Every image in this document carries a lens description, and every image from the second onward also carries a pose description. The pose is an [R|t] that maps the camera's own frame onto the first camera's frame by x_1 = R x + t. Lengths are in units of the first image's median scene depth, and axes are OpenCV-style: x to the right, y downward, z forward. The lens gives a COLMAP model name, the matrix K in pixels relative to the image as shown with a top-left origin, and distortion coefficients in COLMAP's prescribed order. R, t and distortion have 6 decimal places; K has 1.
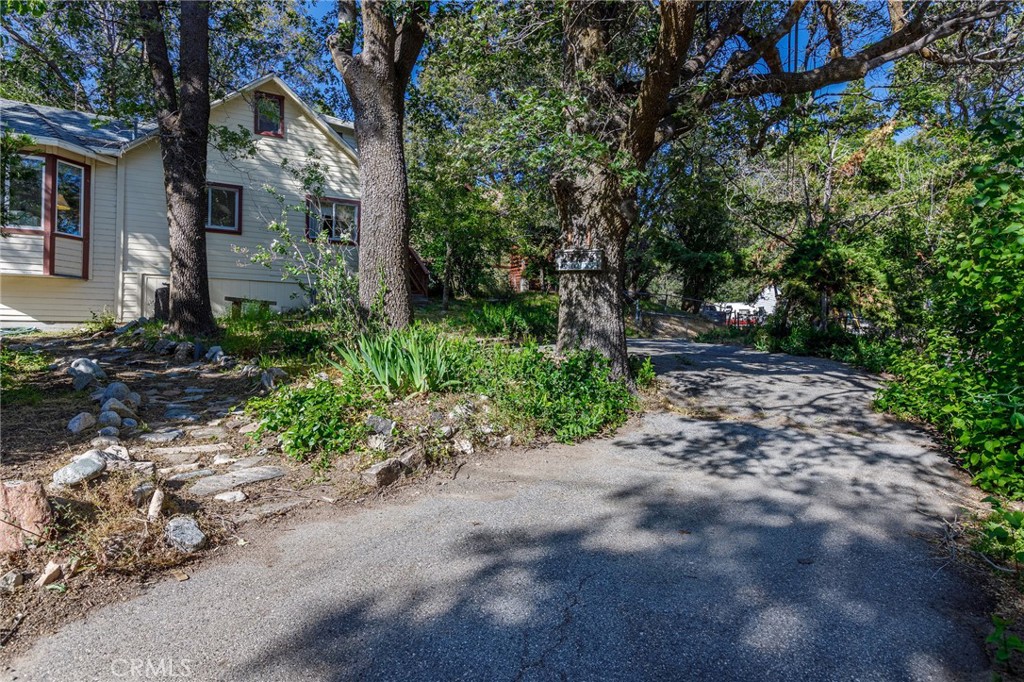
lens RADIAL K [[589.2, 0, 505.9], [0, 589.2, 331.3], [0, 0, 1]] dist [-0.005944, -0.001276]
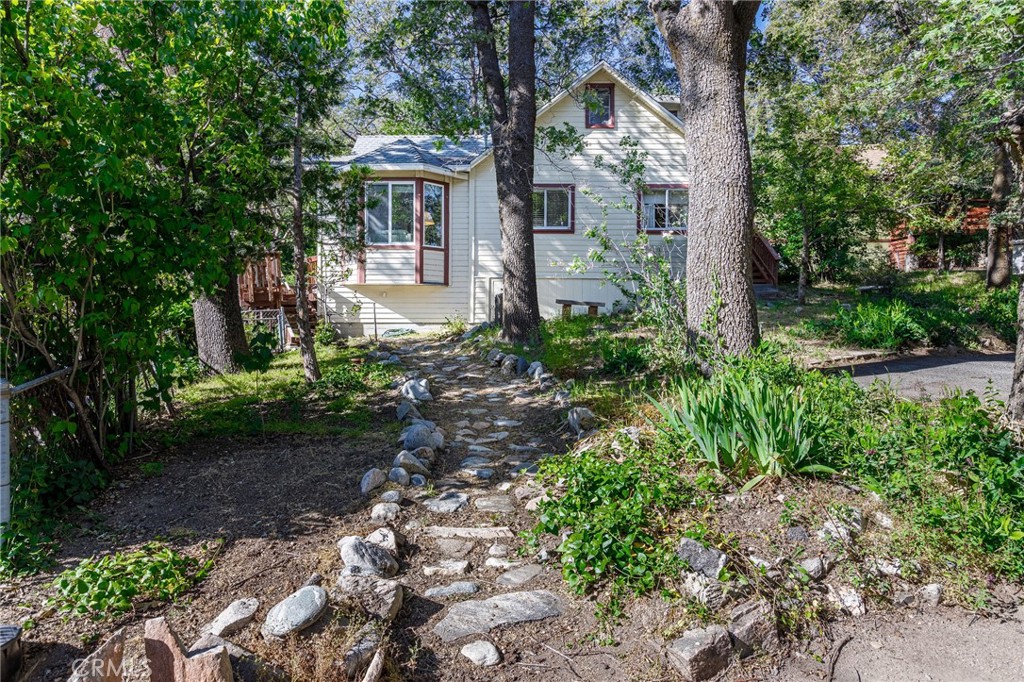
lens RADIAL K [[588.3, 0, 511.0], [0, 588.3, 330.2], [0, 0, 1]] dist [-0.002265, 0.000647]
pose [[0.849283, 0.006343, -0.527899, -0.019659], [0.009678, 0.999573, 0.027581, -0.041169], [0.527849, -0.028533, 0.848859, 0.134028]]
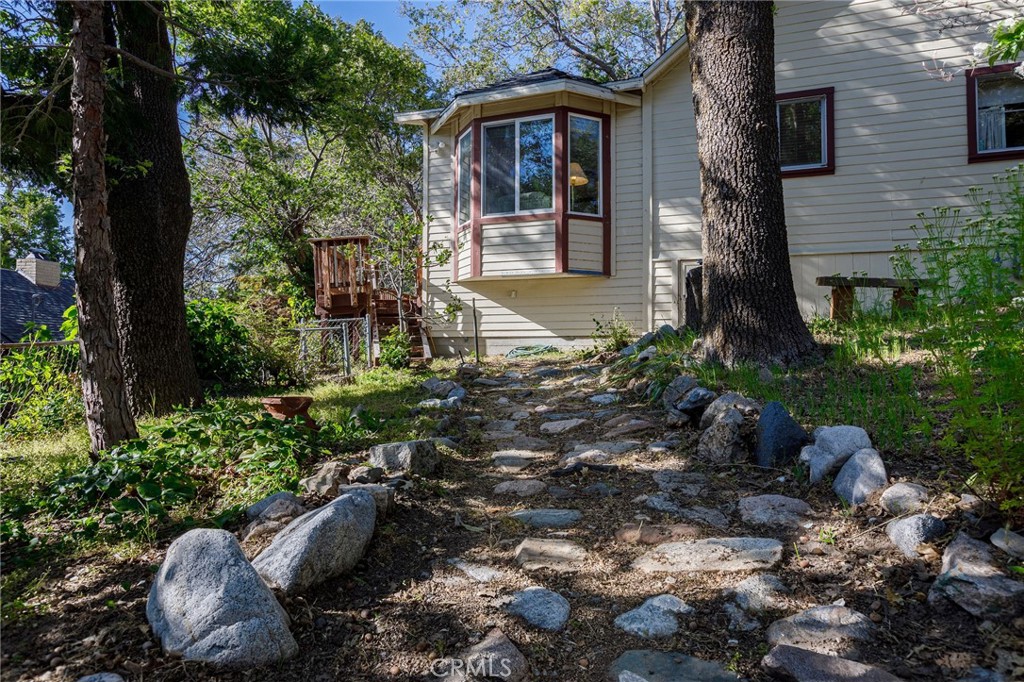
lens RADIAL K [[589.2, 0, 505.9], [0, 589.2, 331.3], [0, 0, 1]] dist [-0.005944, -0.001276]
pose [[0.627423, -0.030006, -0.778100, -0.308992], [0.016383, 0.999545, -0.025336, -0.007444], [0.778506, 0.003149, 0.627629, 0.583679]]
